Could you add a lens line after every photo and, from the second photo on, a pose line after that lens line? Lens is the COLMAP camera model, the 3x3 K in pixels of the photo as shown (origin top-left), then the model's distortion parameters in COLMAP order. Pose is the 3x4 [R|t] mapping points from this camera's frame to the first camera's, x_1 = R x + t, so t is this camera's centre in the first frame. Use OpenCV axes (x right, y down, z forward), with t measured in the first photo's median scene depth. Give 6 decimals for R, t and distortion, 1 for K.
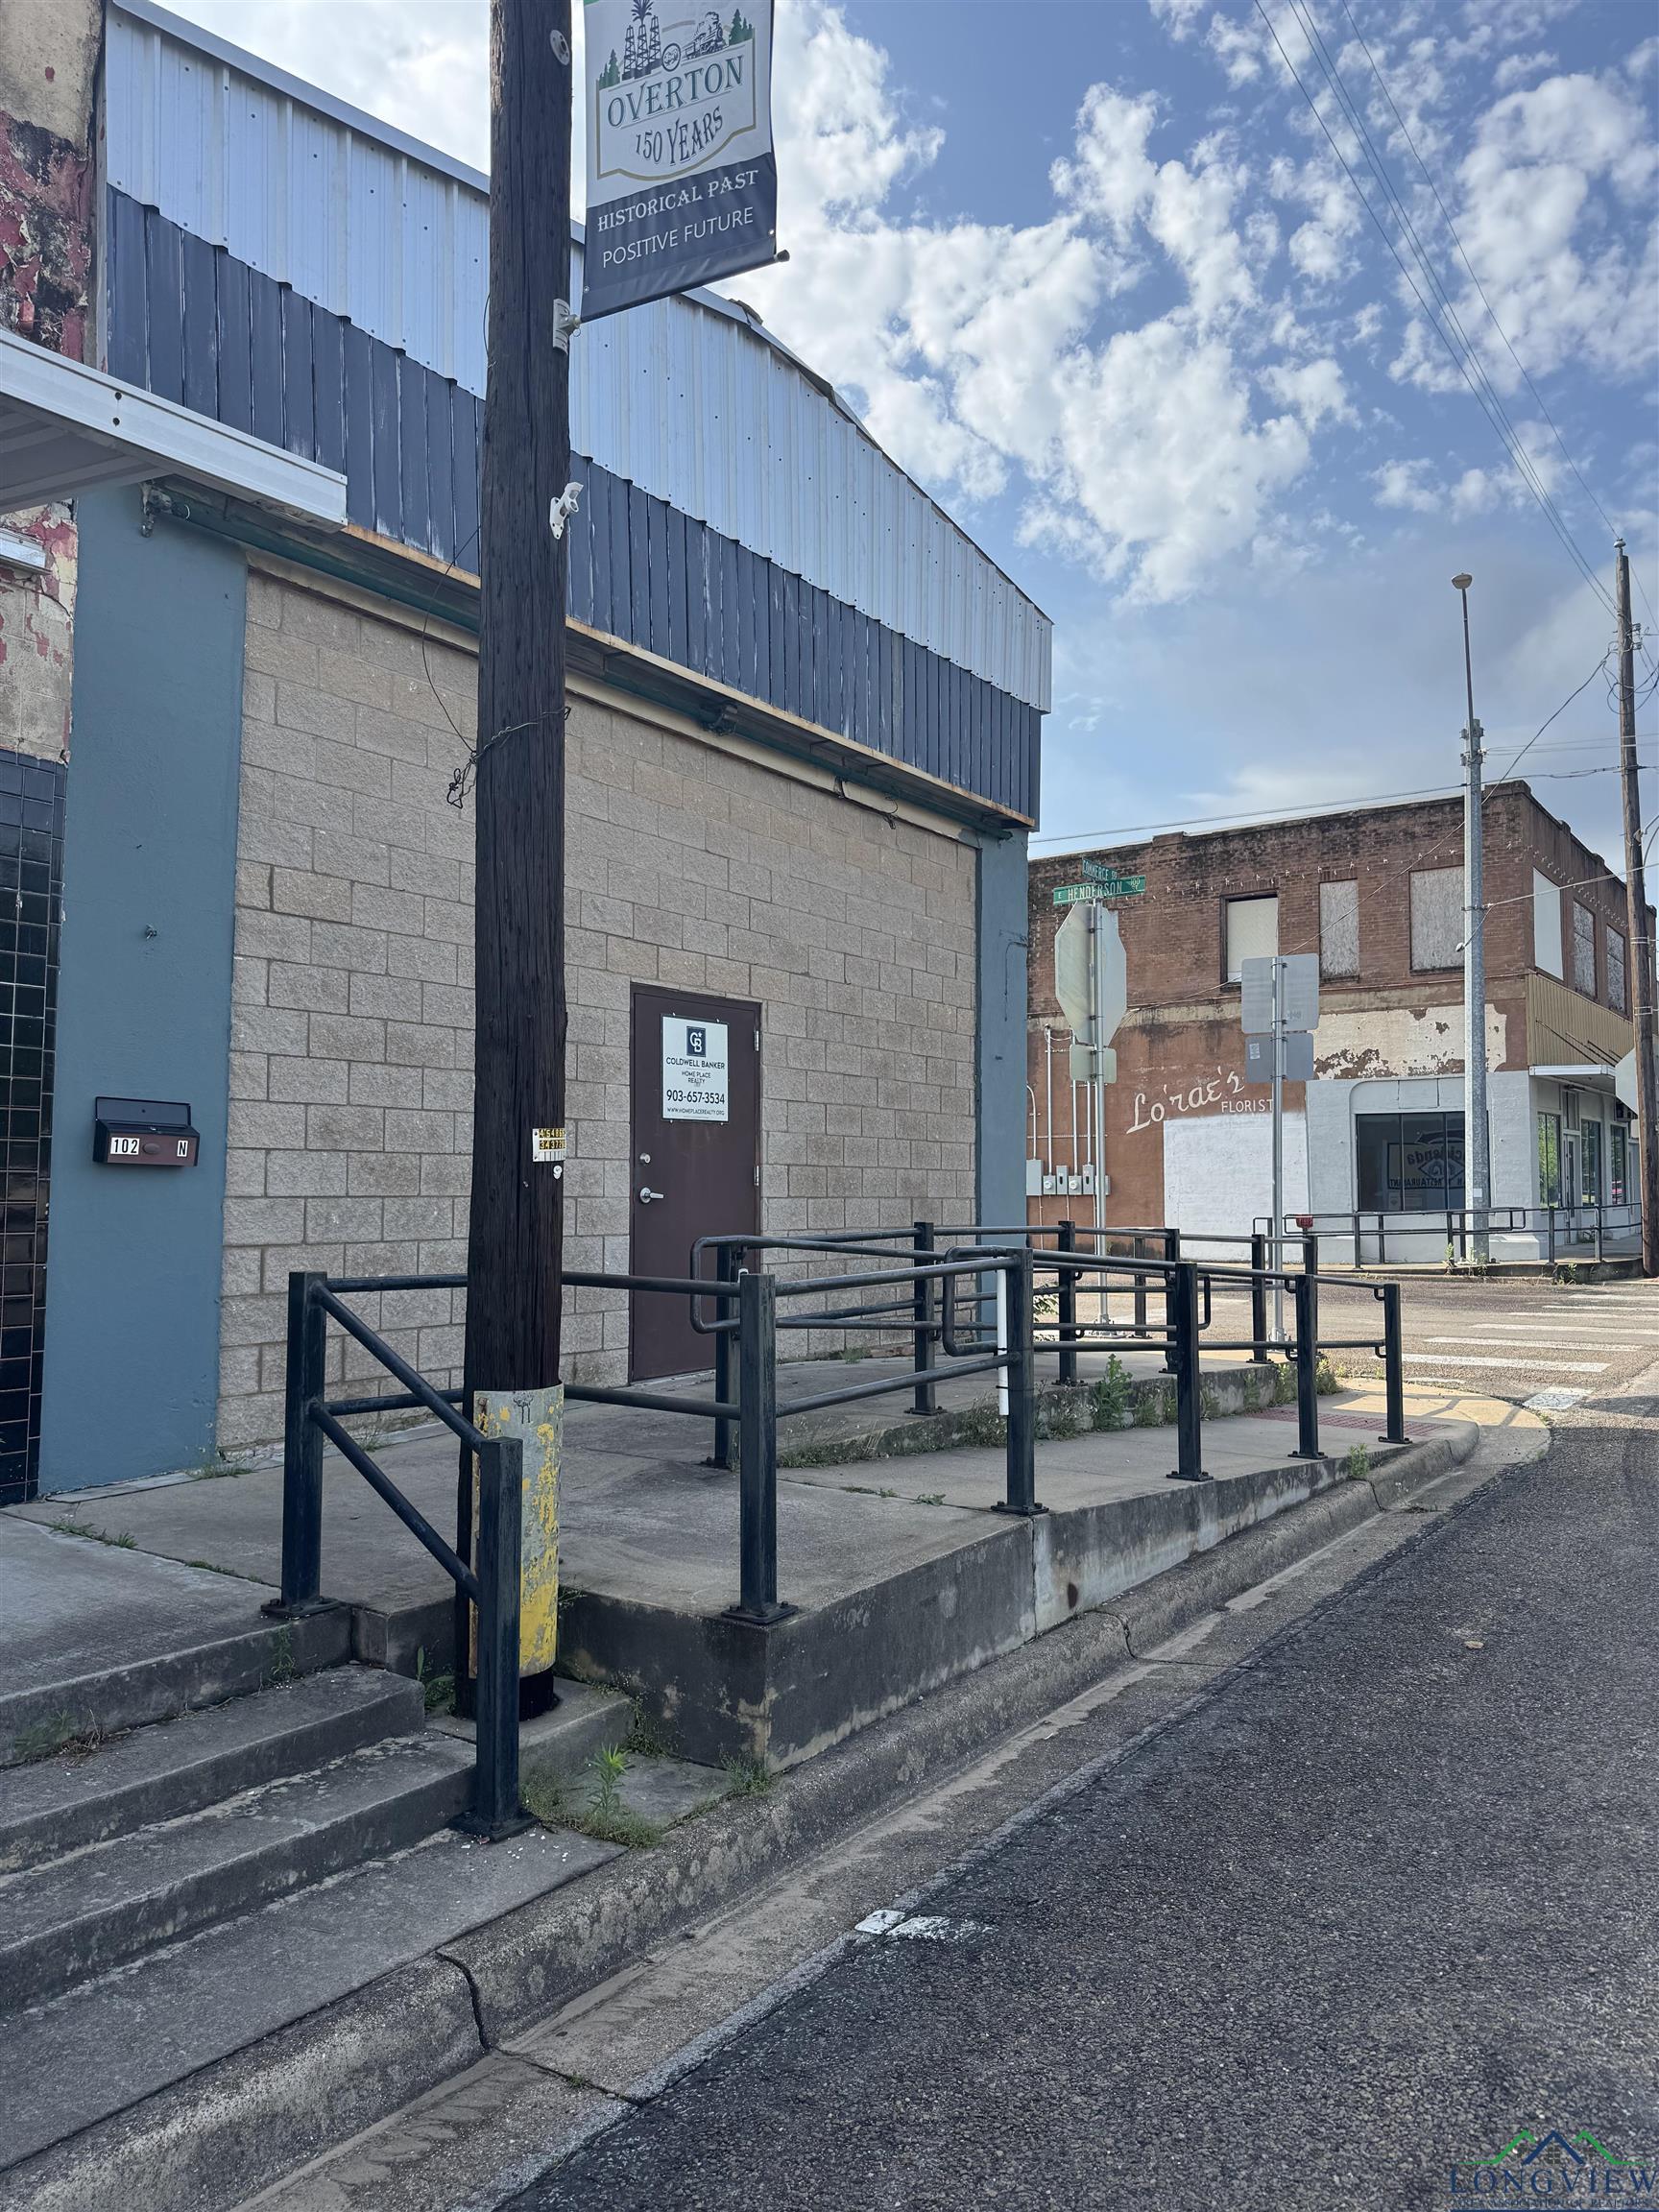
lens RADIAL K [[1556.2, 0, 825.6], [0, 1556.2, 1106.5], [0, 0, 1]] dist [-0.000249, 0.000202]
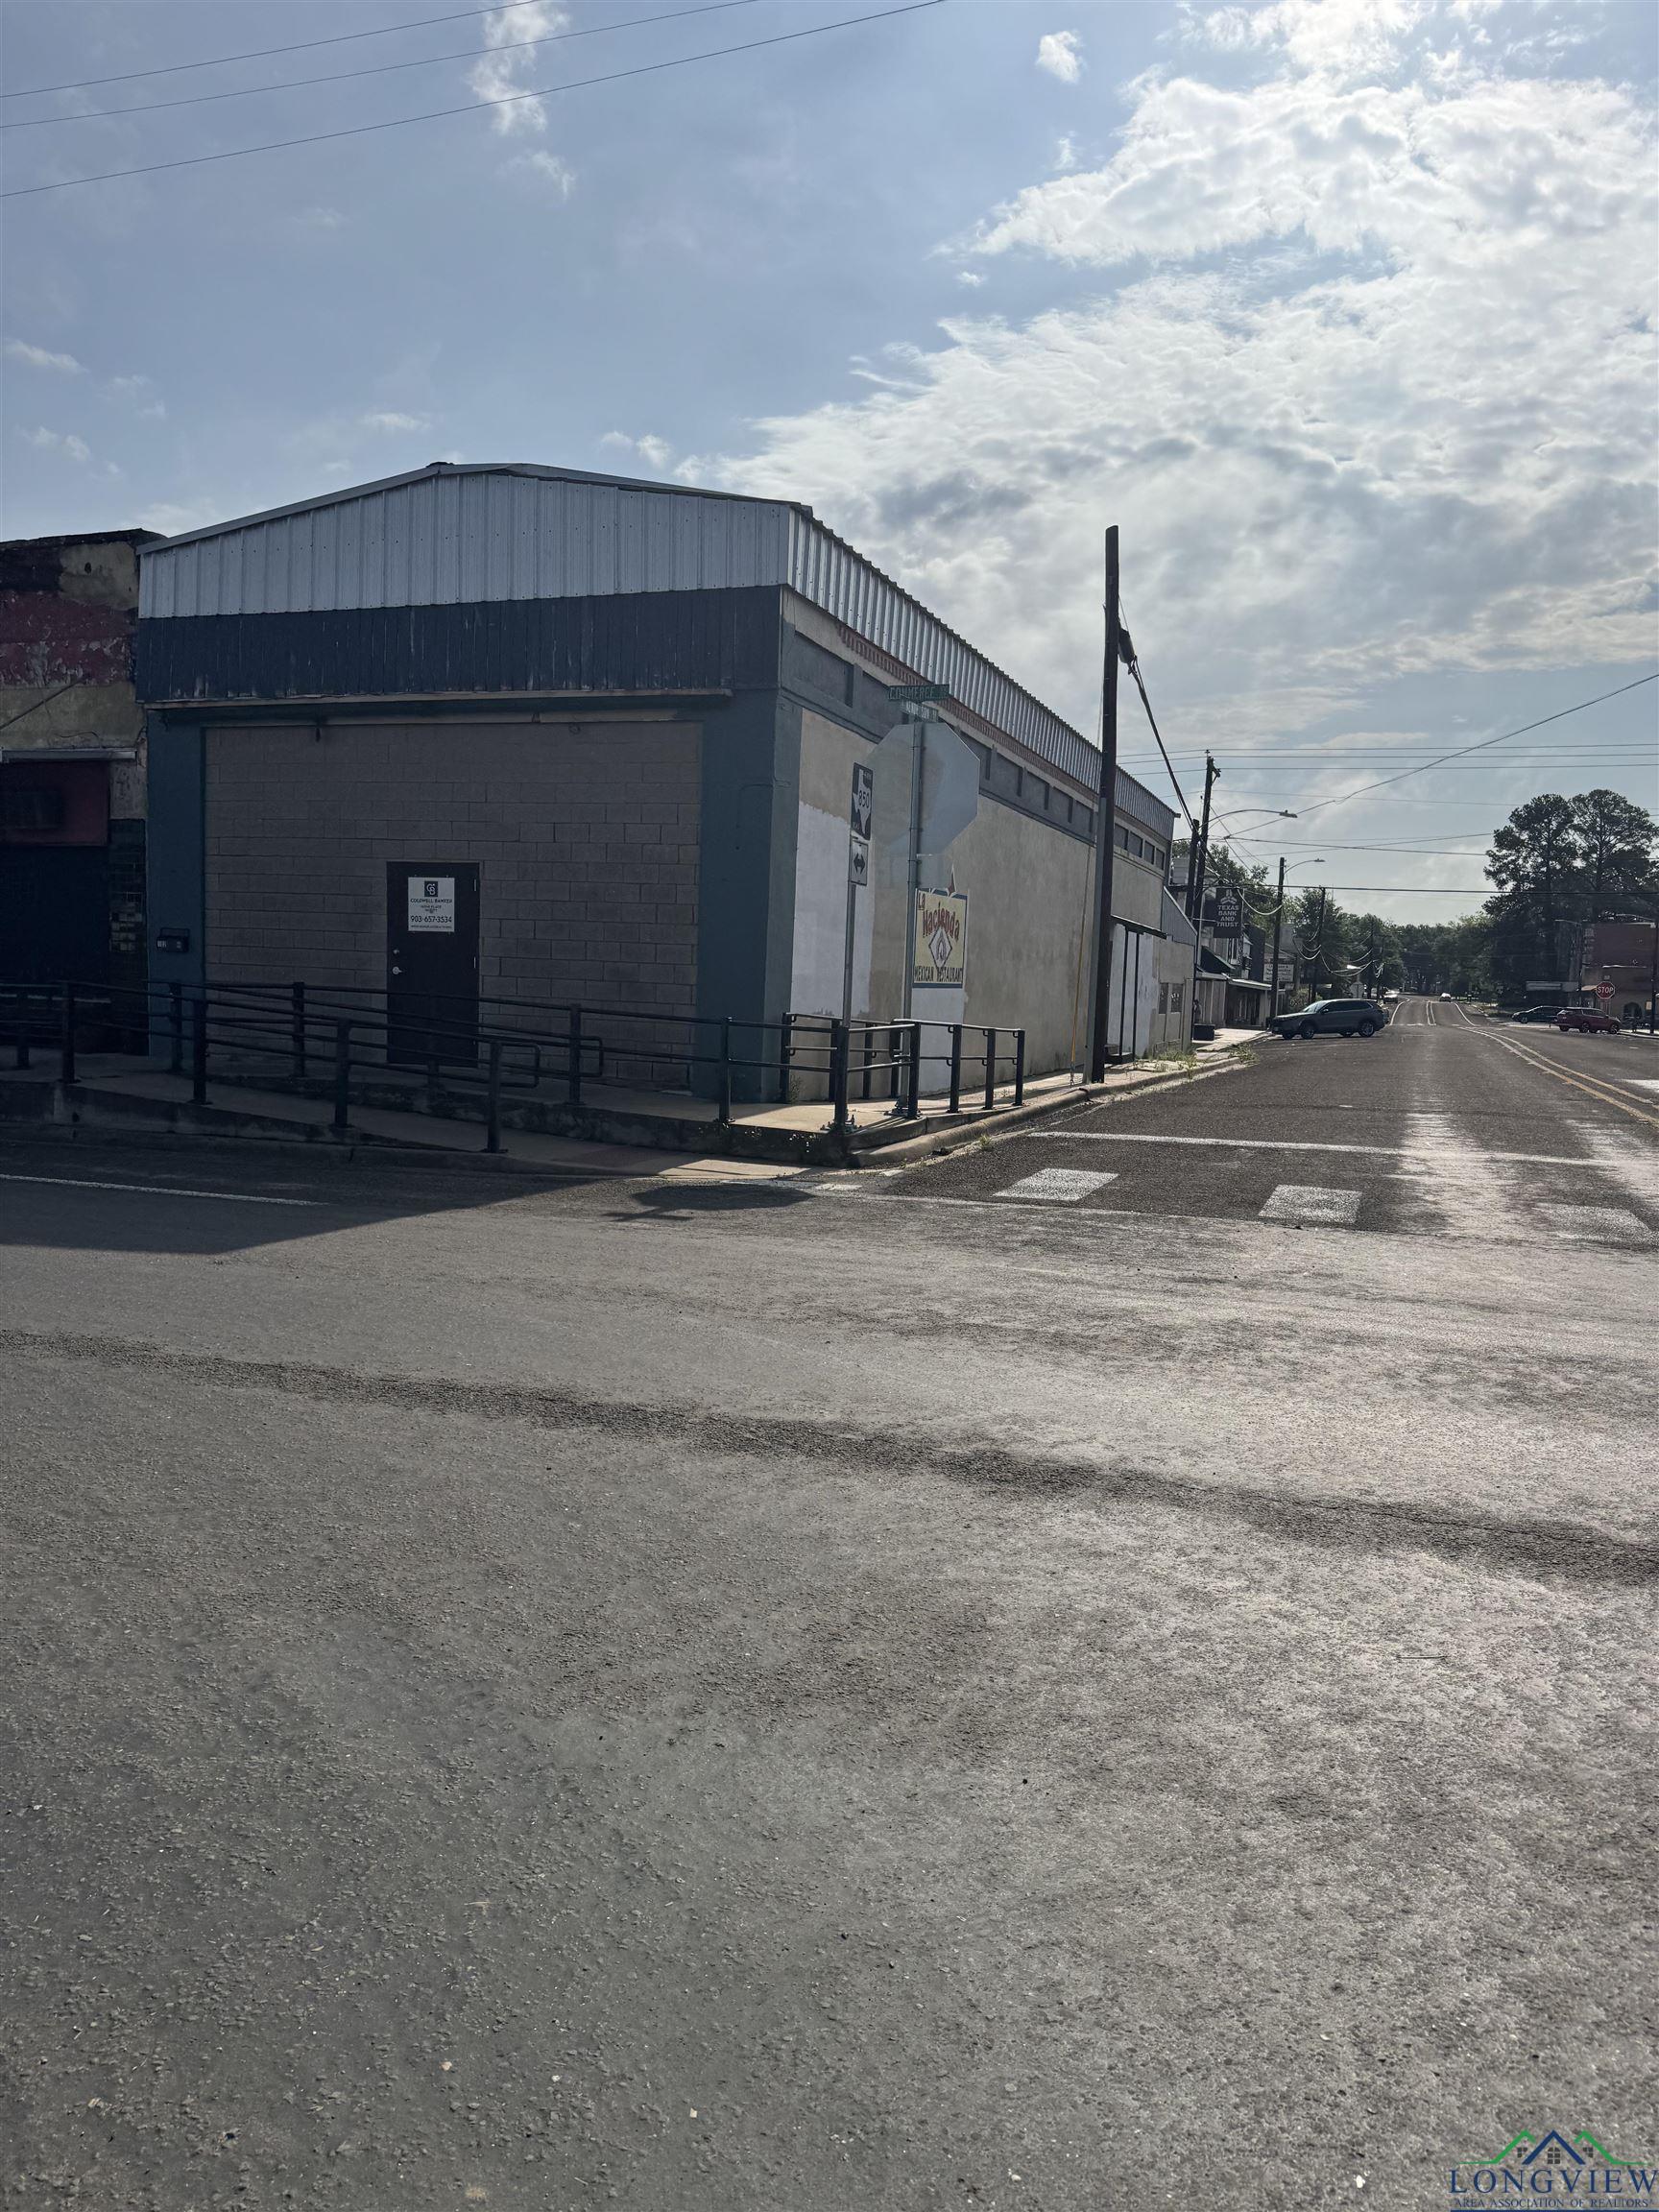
lens RADIAL K [[1556.2, 0, 826.9], [0, 1556.2, 1110.5], [0, 0, 1]] dist [-0.000249, 0.000202]
pose [[0.240730, 0.099599, -0.965468, 1.869173], [0.016781, 0.994145, 0.106741, 0.031137], [0.970447, -0.041897, 0.237649, 1.014387]]
